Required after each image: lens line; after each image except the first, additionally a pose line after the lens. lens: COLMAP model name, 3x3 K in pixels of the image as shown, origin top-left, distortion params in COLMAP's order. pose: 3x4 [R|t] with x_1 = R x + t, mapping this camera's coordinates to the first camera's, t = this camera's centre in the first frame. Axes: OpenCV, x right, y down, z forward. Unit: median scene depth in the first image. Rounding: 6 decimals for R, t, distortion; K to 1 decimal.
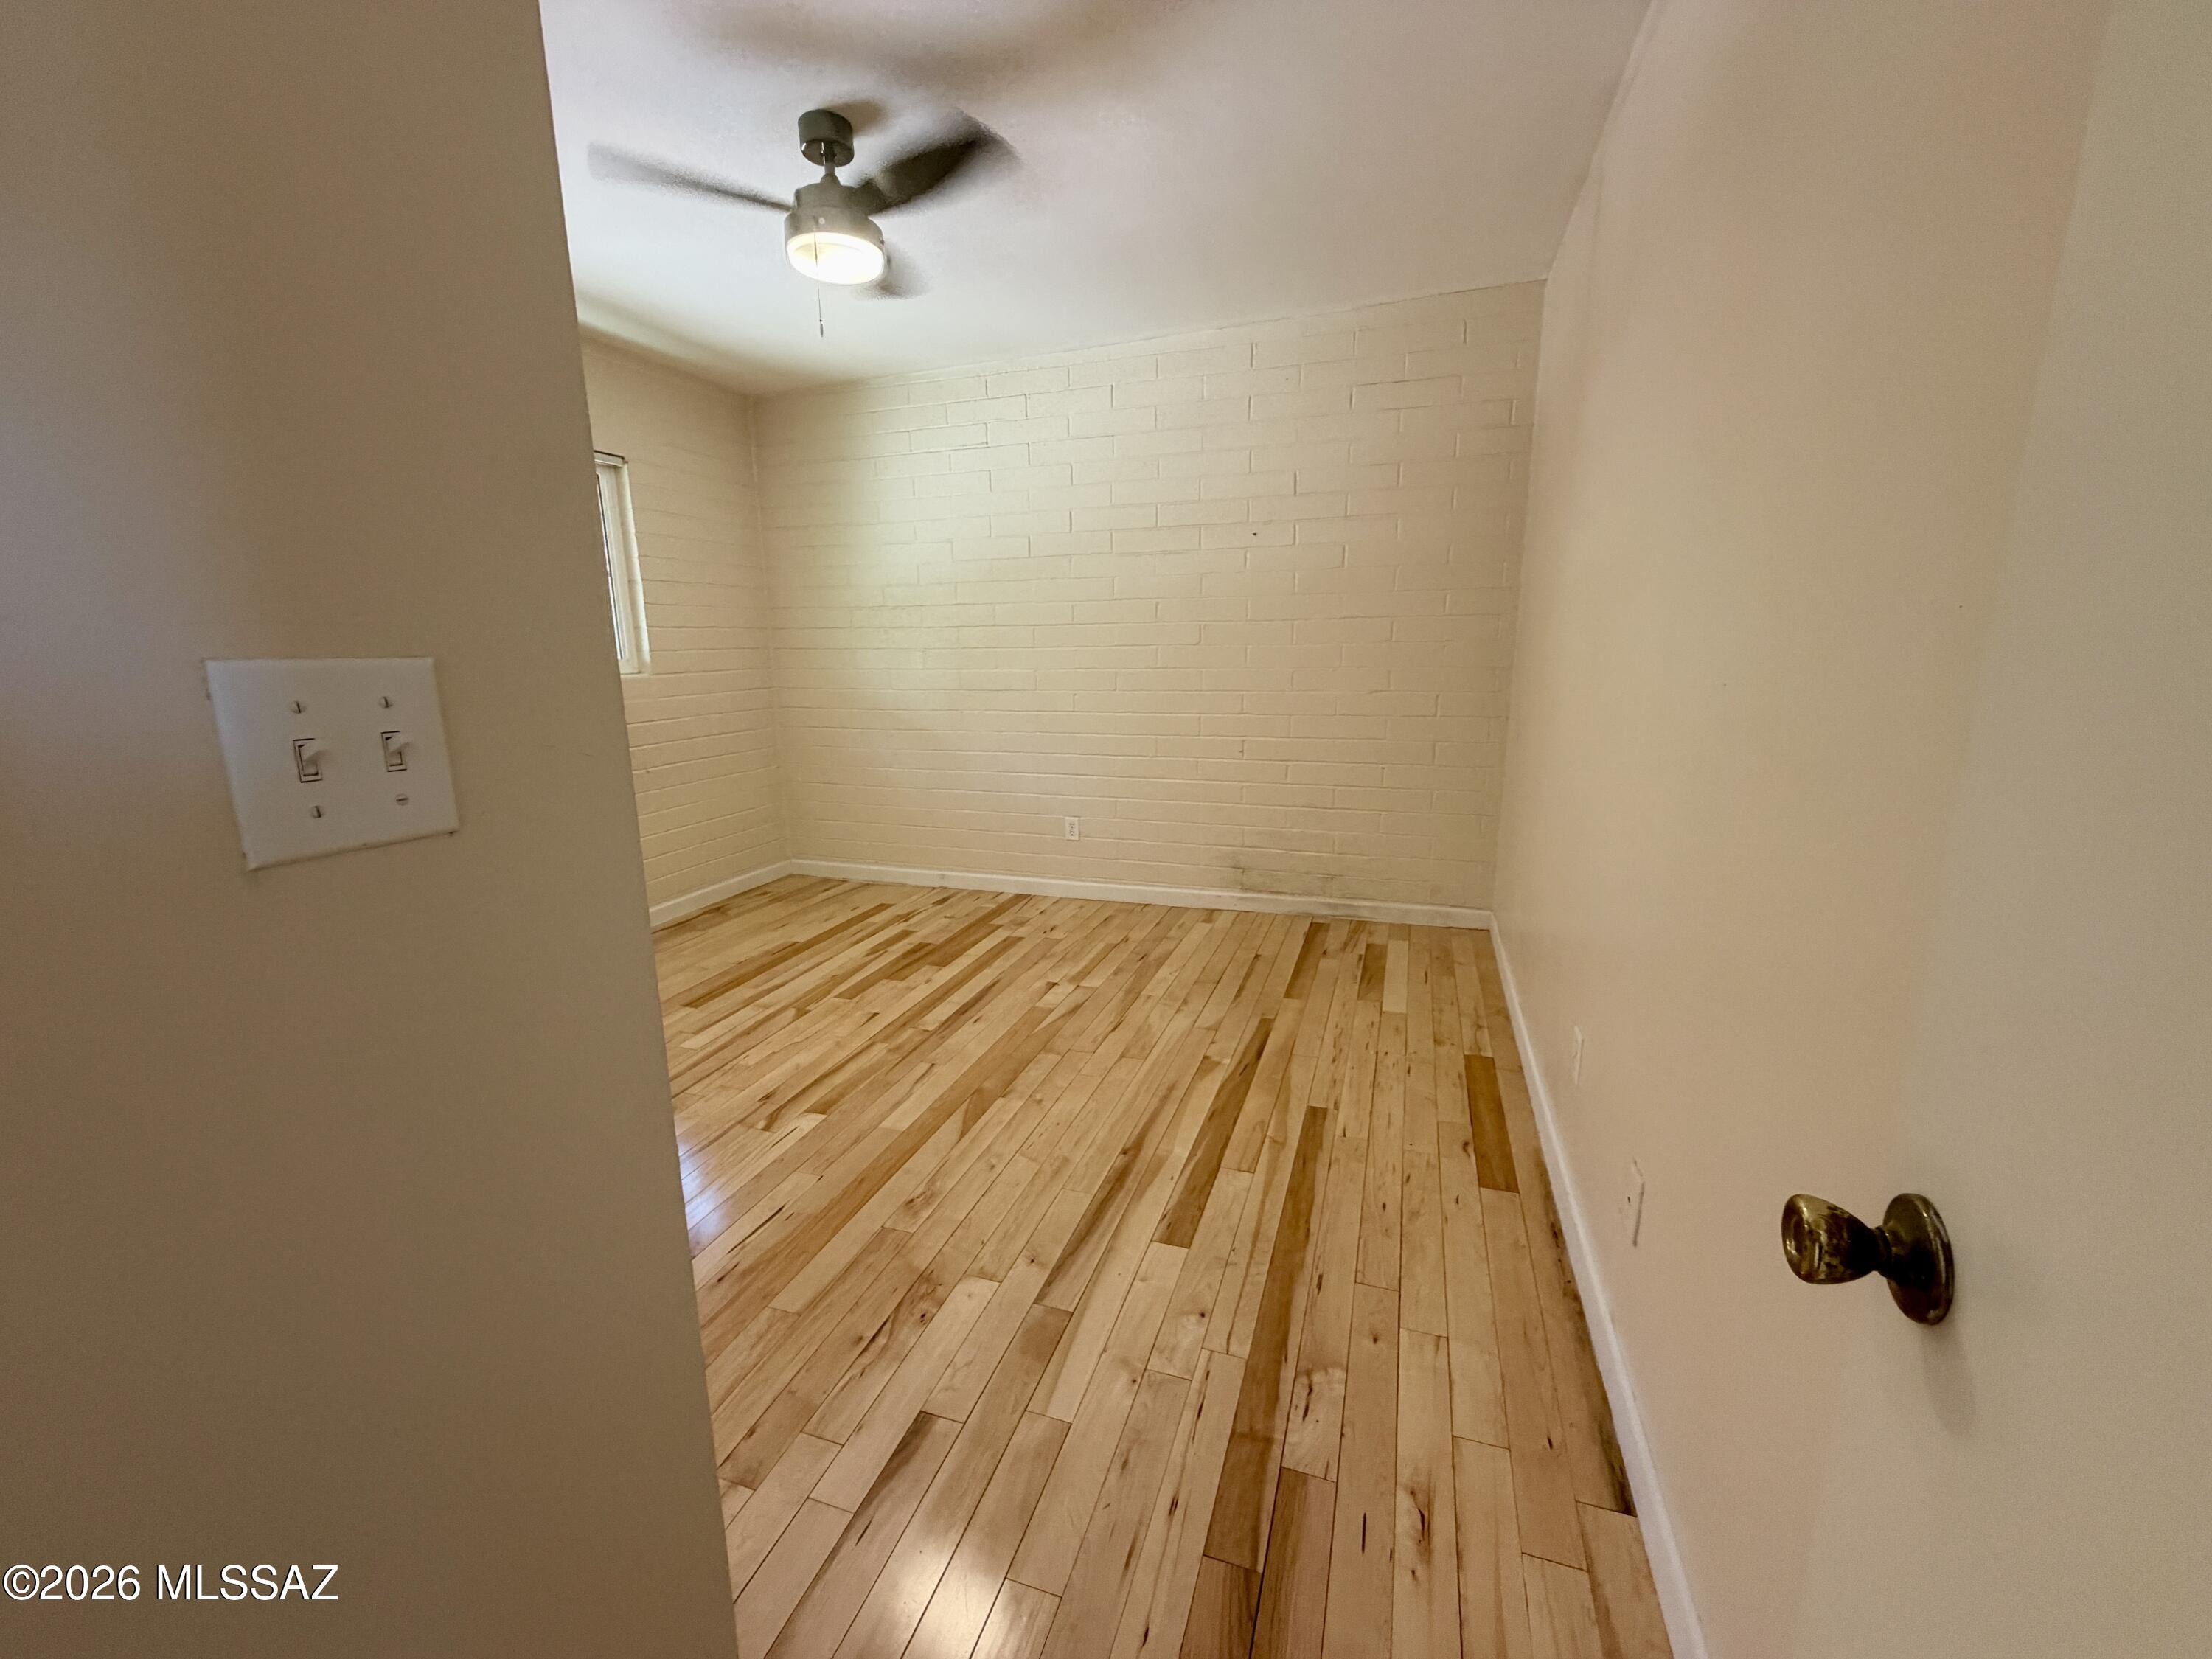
lens RADIAL K [[883.4, 0, 1101.0], [0, 883.4, 825.0], [0, 0, 1]] dist [0.001454, -0.000198]
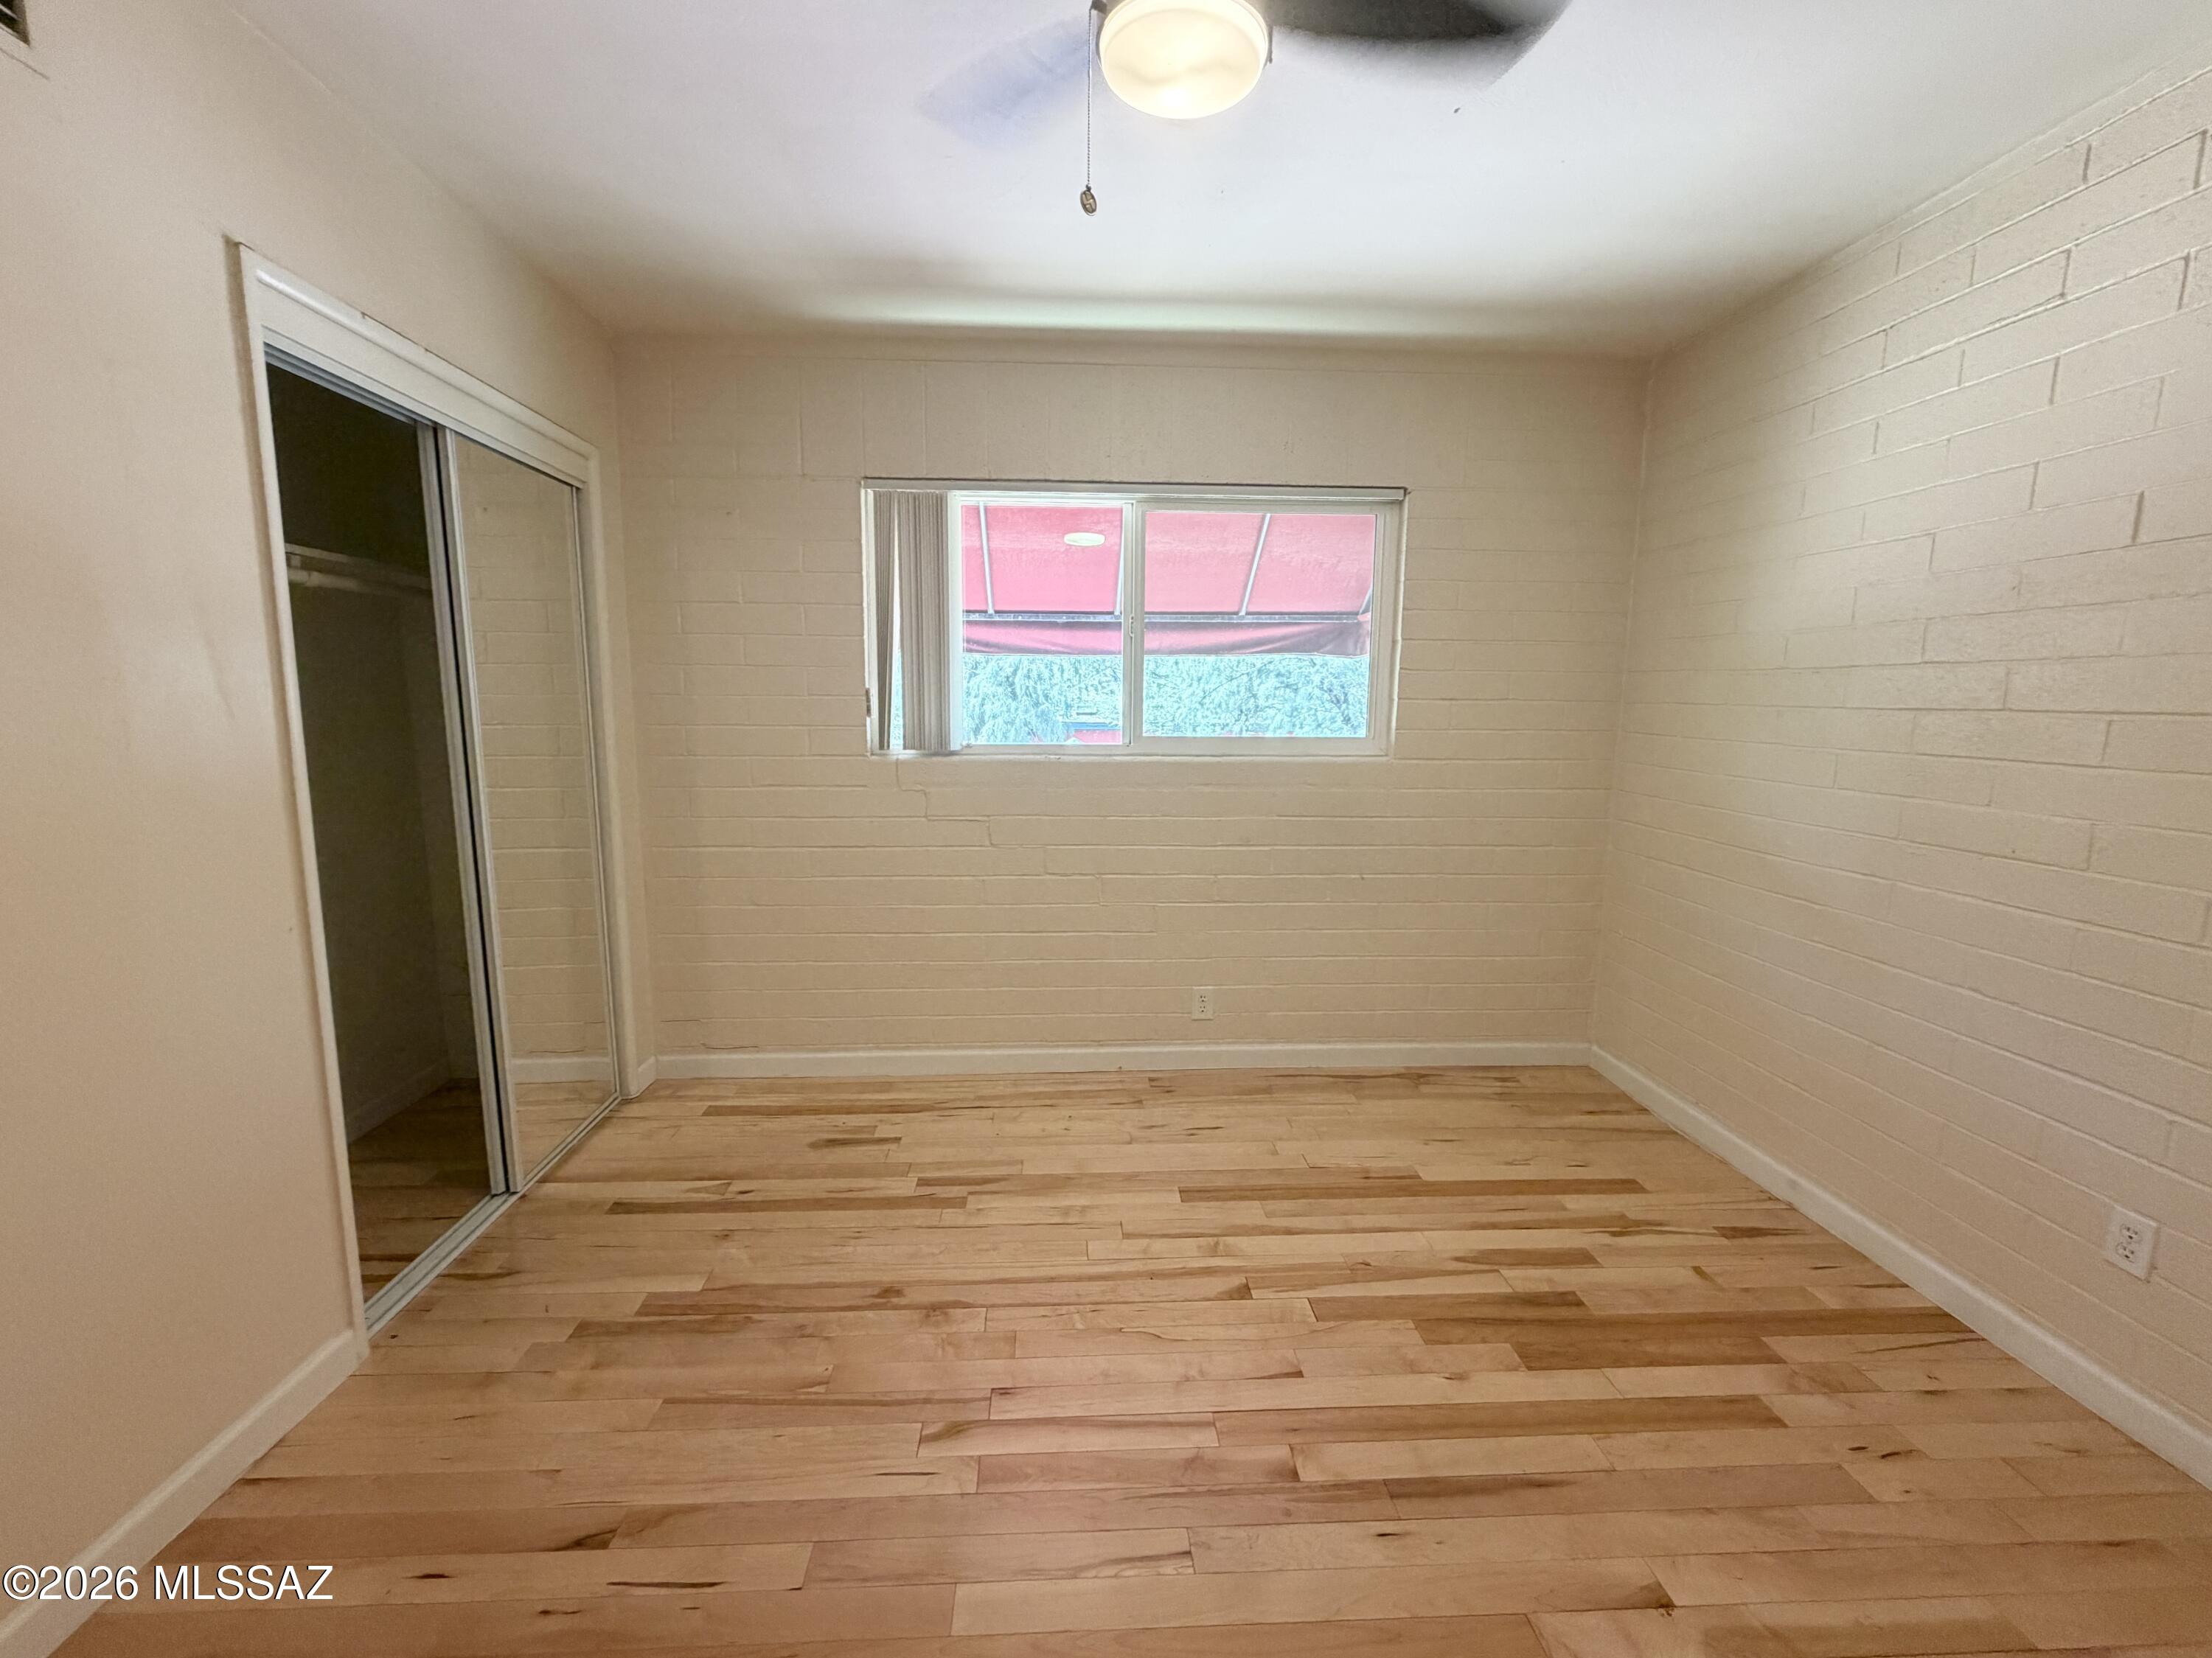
lens RADIAL K [[925.5, 0, 1097.2], [0, 925.5, 824.4], [0, 0, 1]] dist [-0.003173, 0.000058]
pose [[0.374132, 0.145114, -0.915951, 0.167732], [-0.207225, 0.975789, 0.069950, -0.128913], [0.903926, 0.163638, 0.395145, 0.498677]]
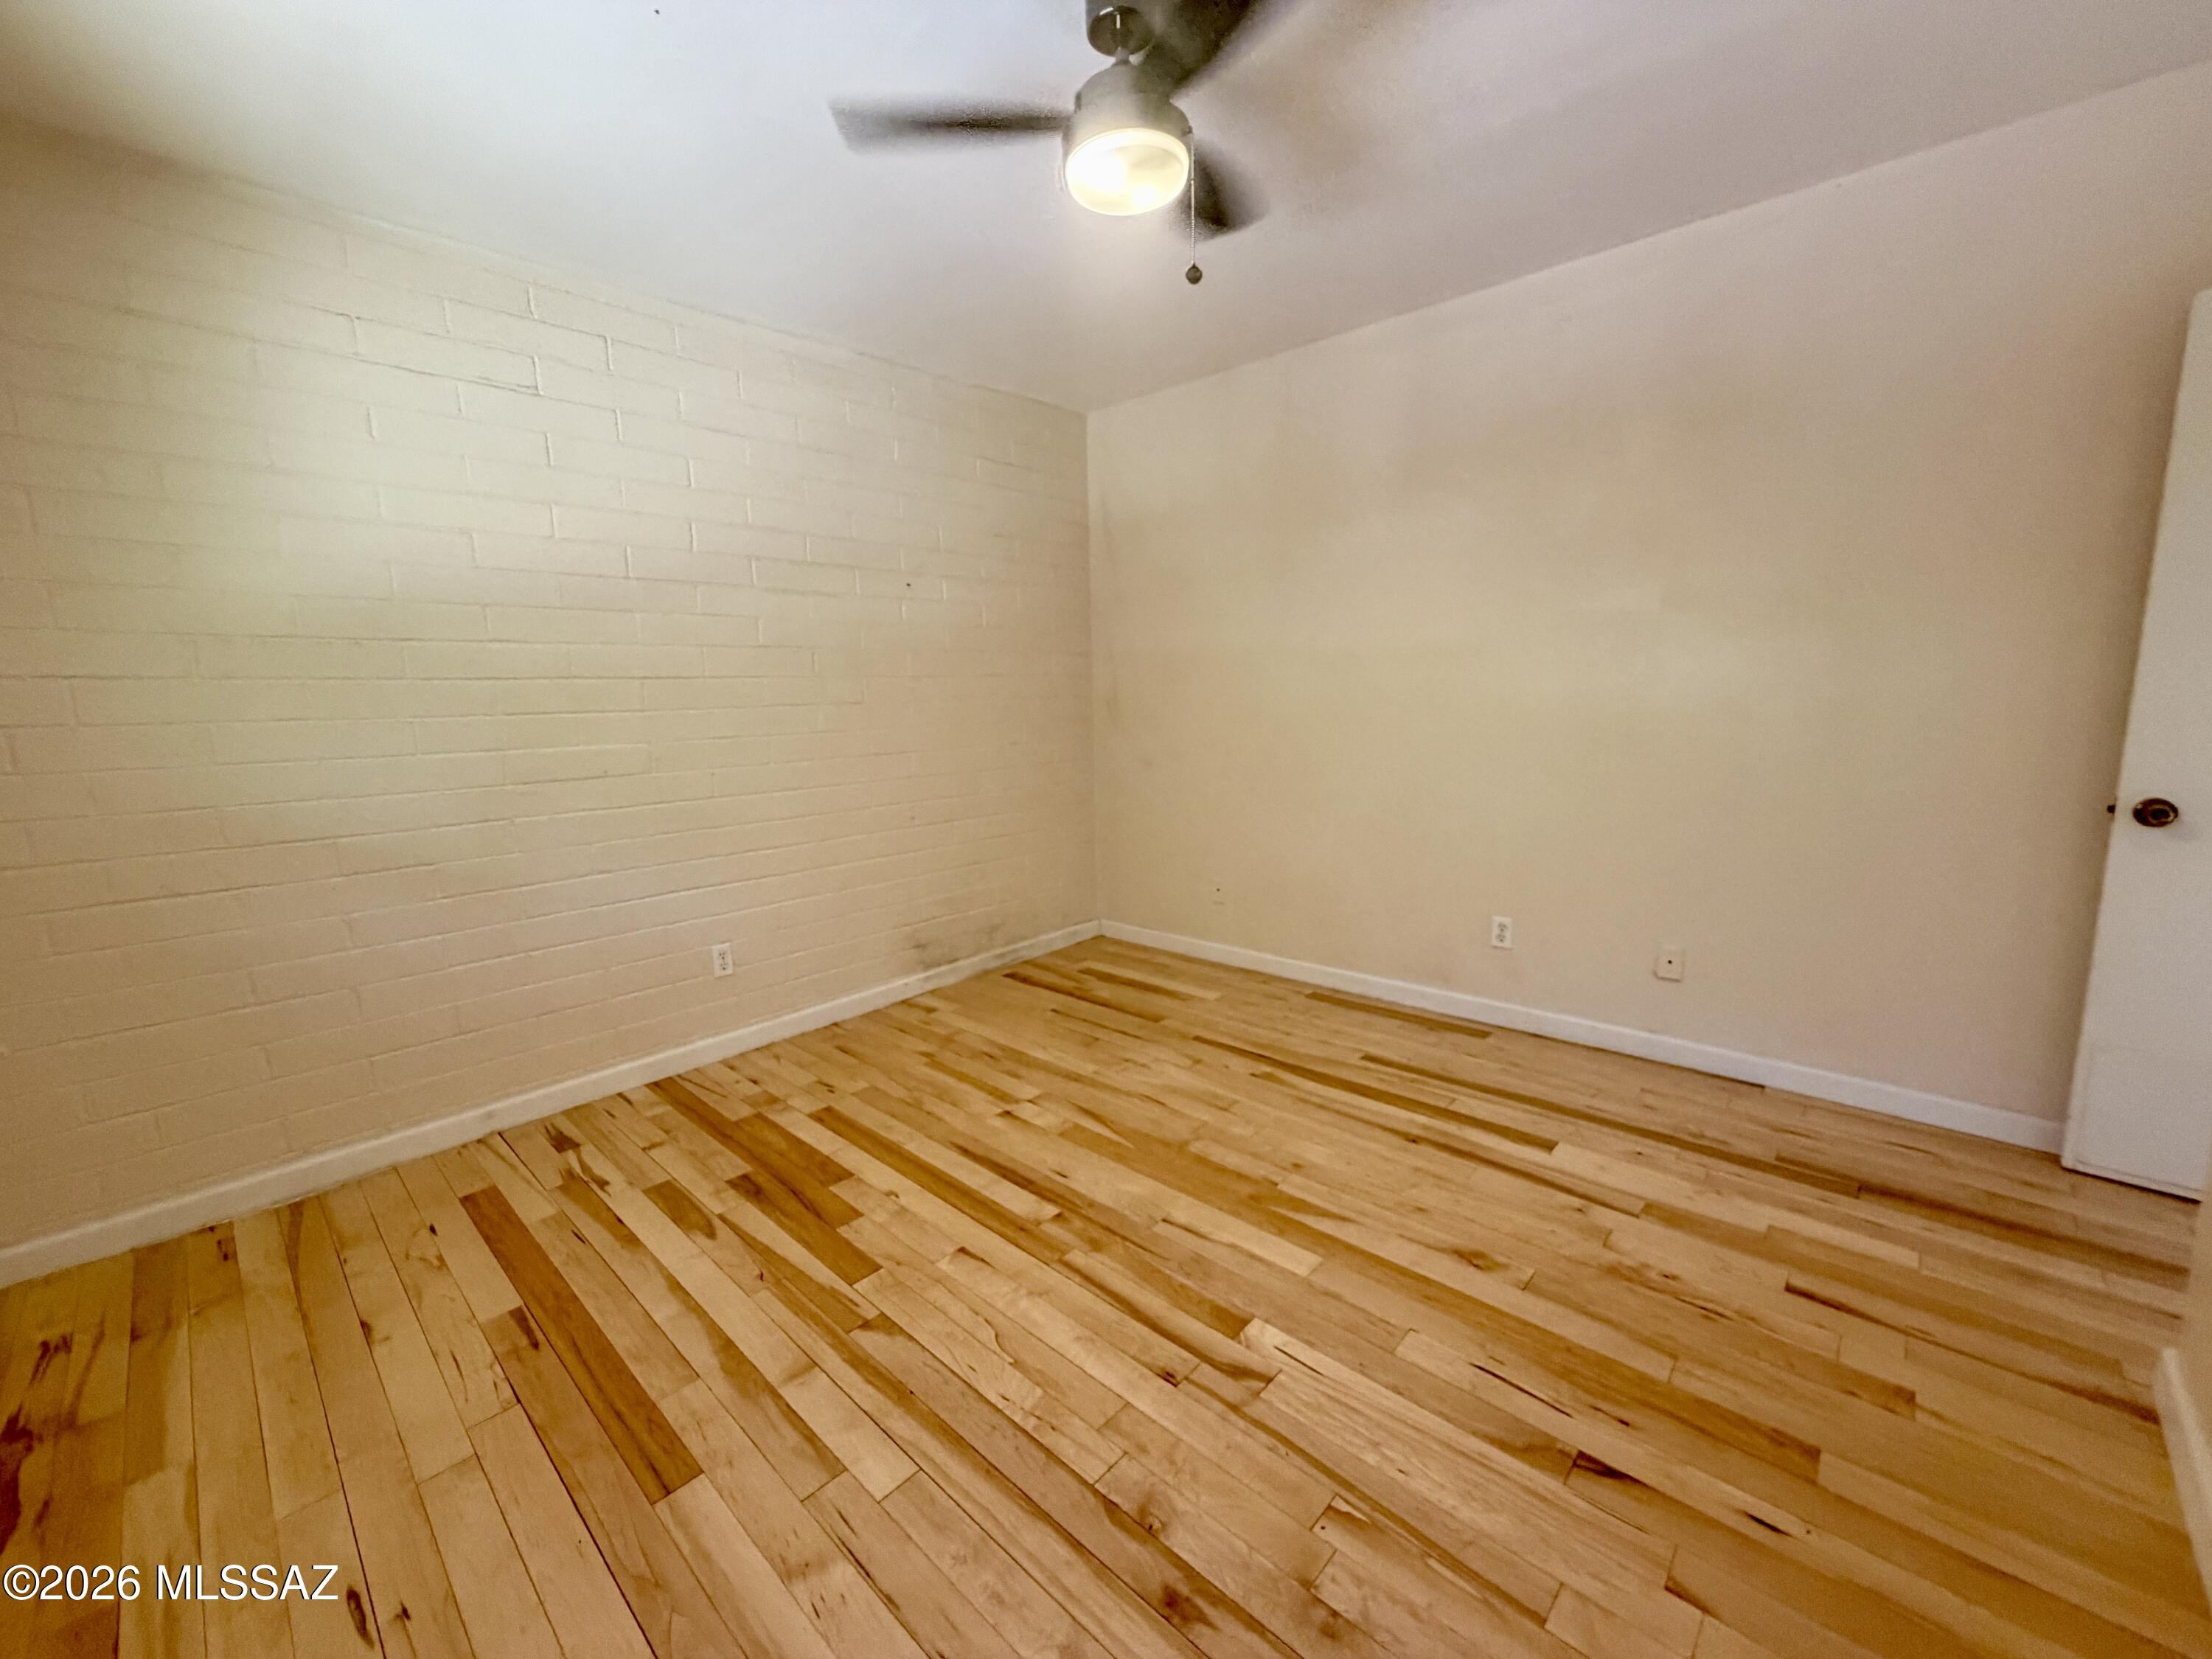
lens RADIAL K [[883.4, 0, 1100.6], [0, 883.4, 822.6], [0, 0, 1]] dist [0.001454, -0.000198]
pose [[0.407046, -0.128546, 0.904317, -0.653549], [0.205216, 0.977607, 0.046594, -0.090548], [-0.890056, 0.166615, 0.424310, 0.492103]]
